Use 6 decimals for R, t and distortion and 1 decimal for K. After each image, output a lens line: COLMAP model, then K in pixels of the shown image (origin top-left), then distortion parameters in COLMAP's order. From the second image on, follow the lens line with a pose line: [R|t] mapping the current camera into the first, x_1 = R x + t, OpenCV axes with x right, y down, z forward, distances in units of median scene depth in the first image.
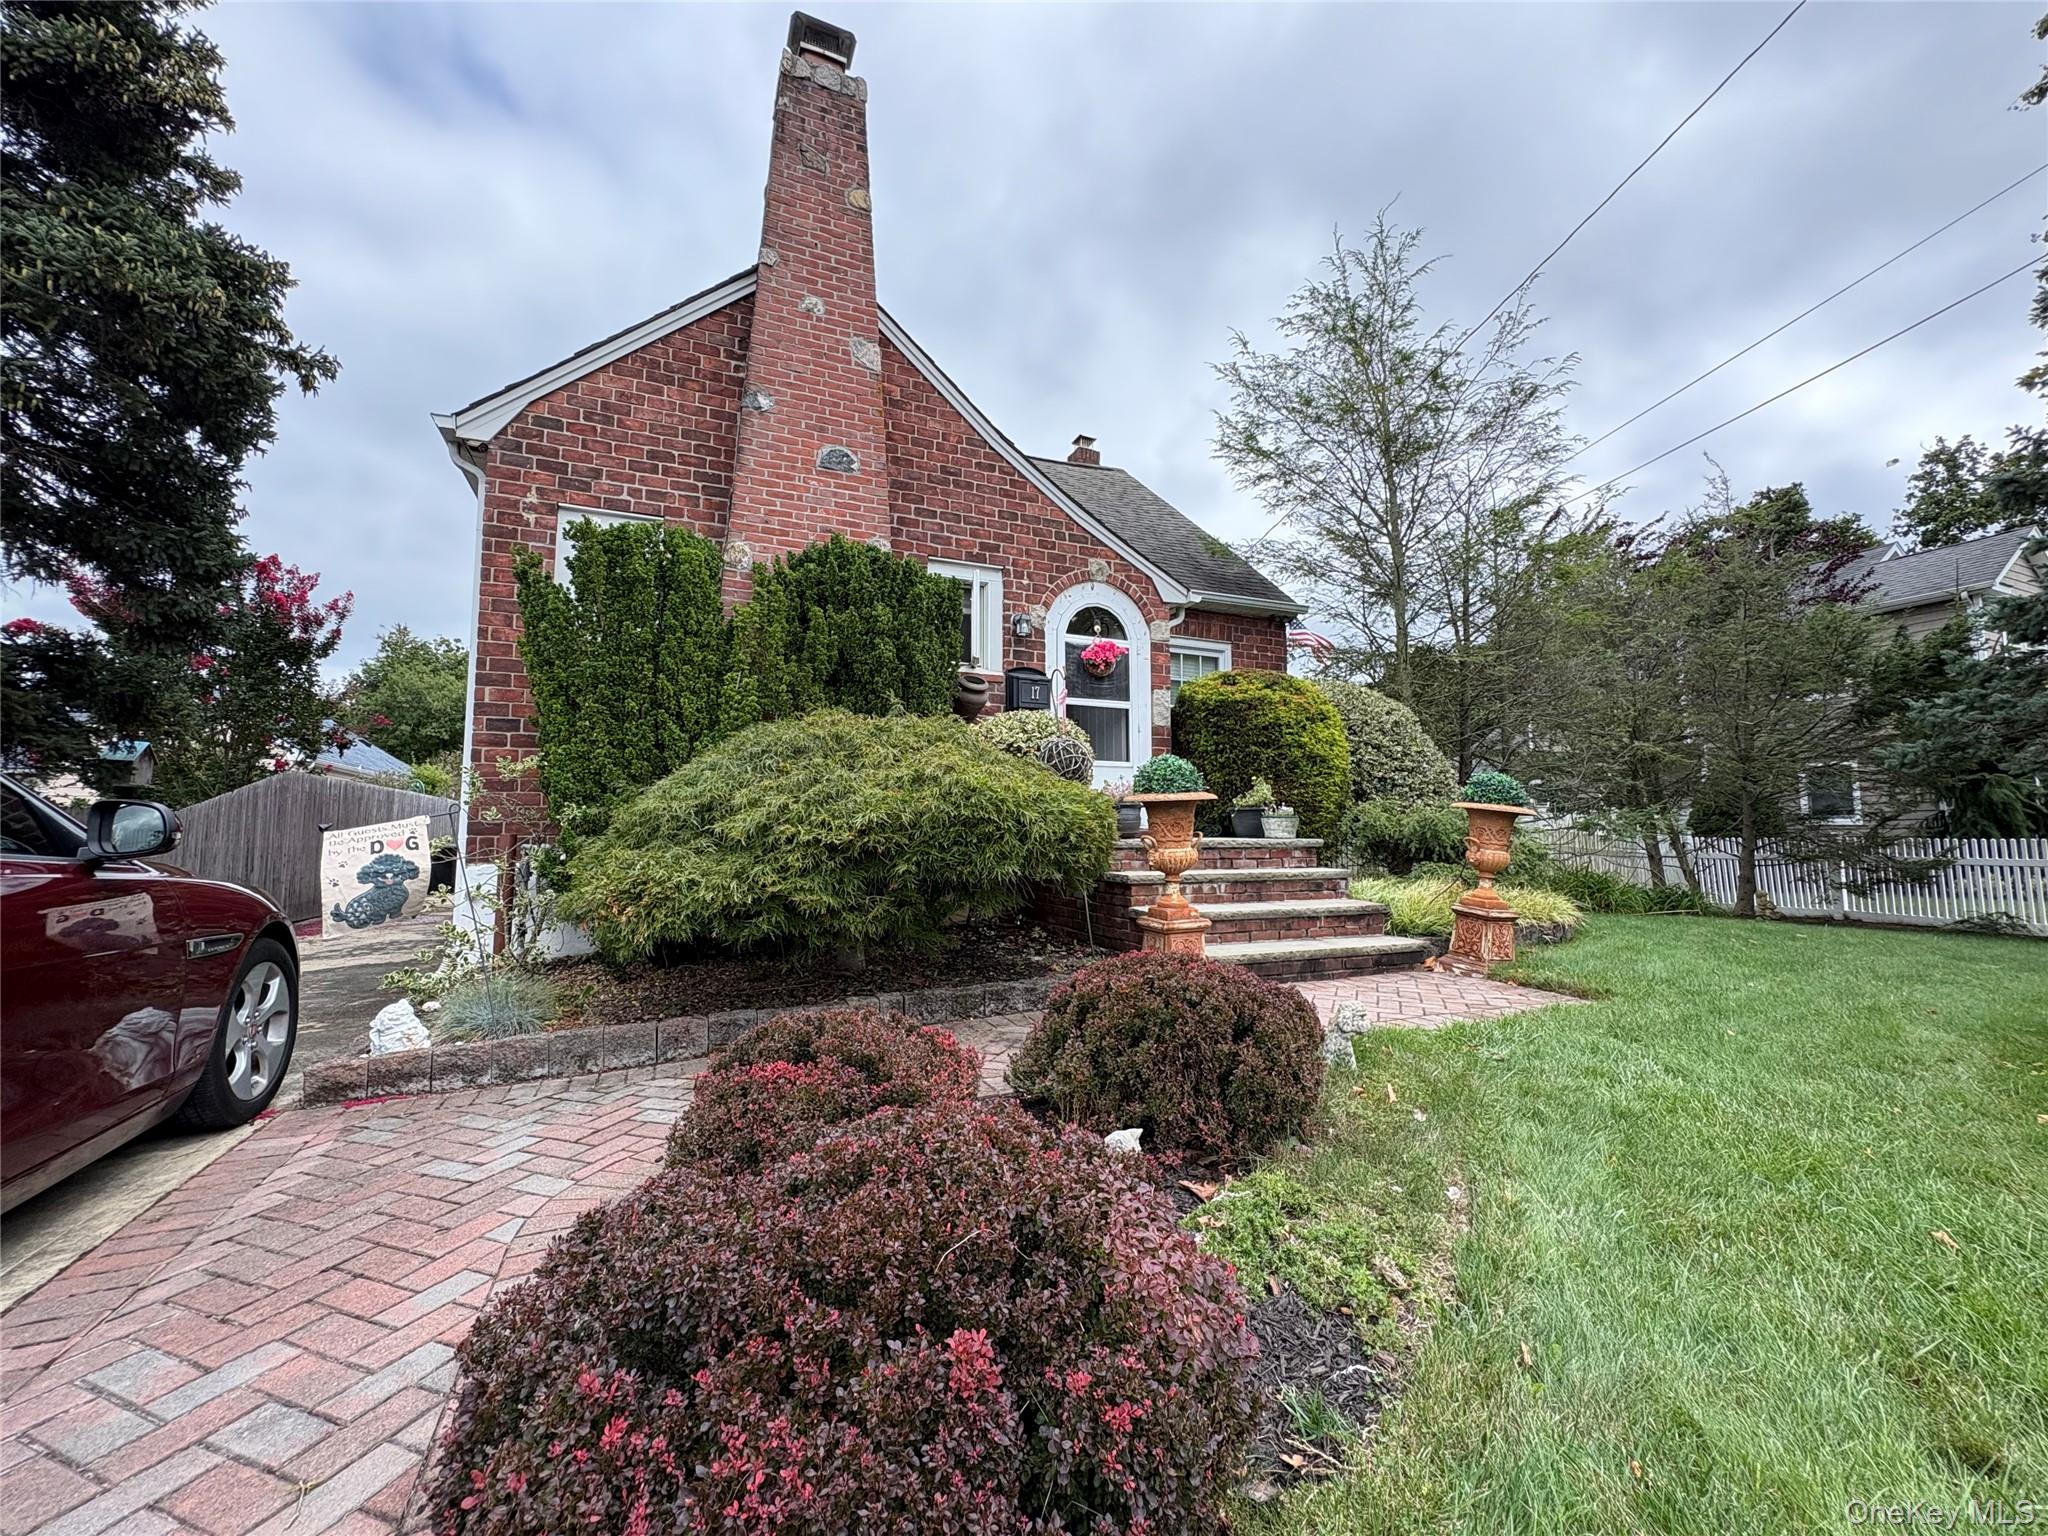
lens RADIAL K [[814.4, 0, 1029.1], [0, 814.4, 766.8], [0, 0, 1]] dist [-0.000890, 0.000514]
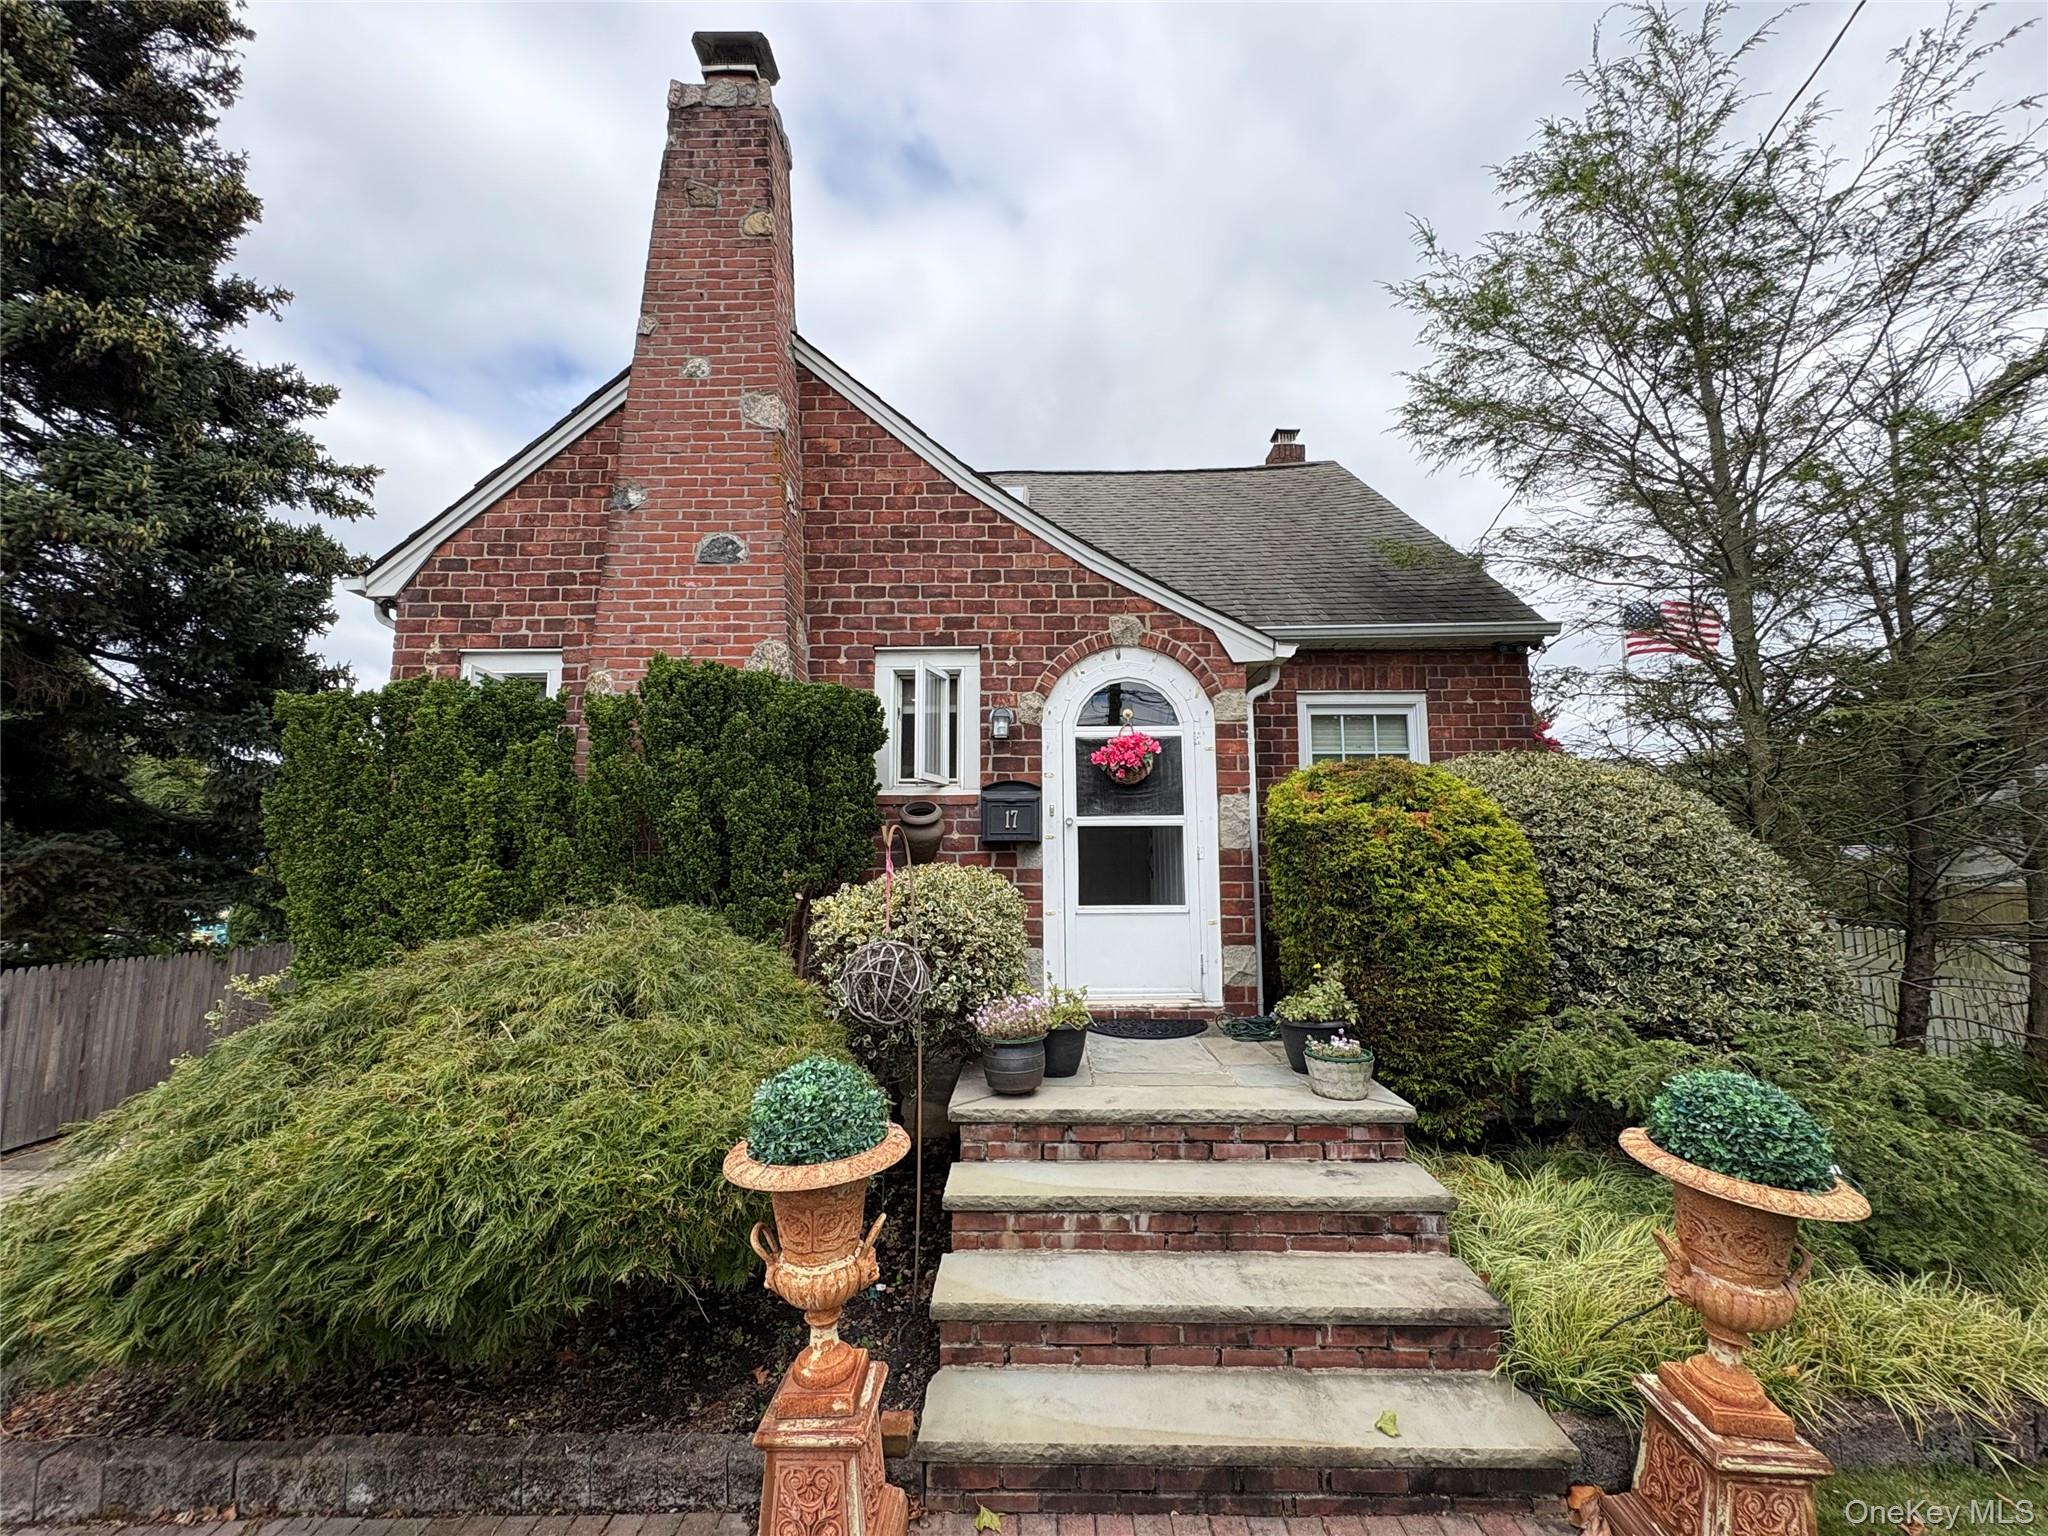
lens RADIAL K [[814.4, 0, 1029.1], [0, 814.4, 766.8], [0, 0, 1]] dist [-0.000890, 0.000514]
pose [[0.910279, -0.051183, -0.410818, 0.309718], [0.038348, 0.998486, -0.039430, -0.105781], [0.412215, 0.020138, 0.910864, 0.348981]]
